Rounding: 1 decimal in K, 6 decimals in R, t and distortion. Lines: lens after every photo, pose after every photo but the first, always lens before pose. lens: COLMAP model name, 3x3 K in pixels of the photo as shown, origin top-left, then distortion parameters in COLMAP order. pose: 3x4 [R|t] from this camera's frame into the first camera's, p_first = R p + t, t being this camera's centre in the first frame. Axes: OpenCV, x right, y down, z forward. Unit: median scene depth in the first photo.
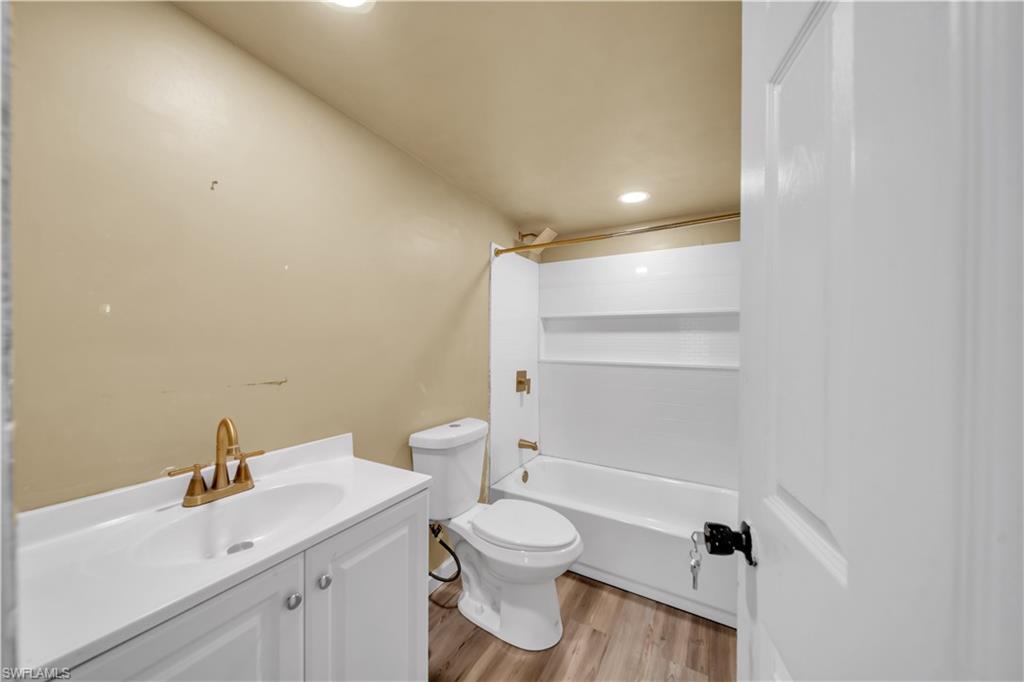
lens RADIAL K [[354.1, 0, 511.3], [0, 354.1, 340.9], [0, 0, 1]] dist [-0.000372, -0.000342]
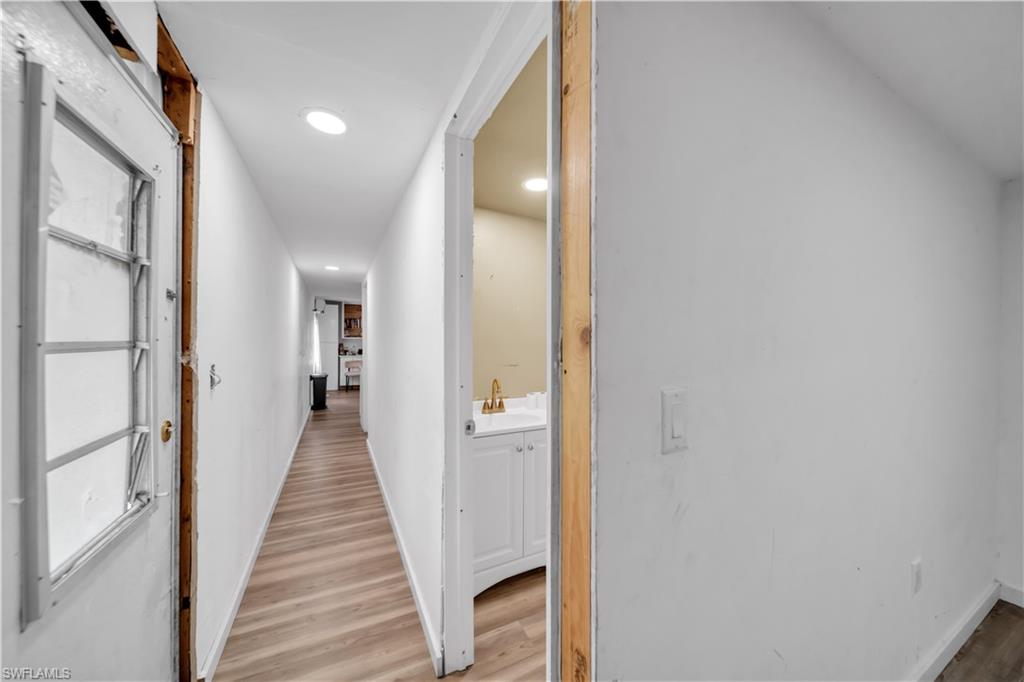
lens RADIAL K [[354.1, 0, 510.7], [0, 354.1, 343.8], [0, 0, 1]] dist [-0.000372, -0.000342]
pose [[0.833333, 0.001581, -0.552770, 0.576665], [-0.008053, 0.999925, -0.009281, 0.009736], [0.552713, 0.012186, 0.833282, -0.914190]]
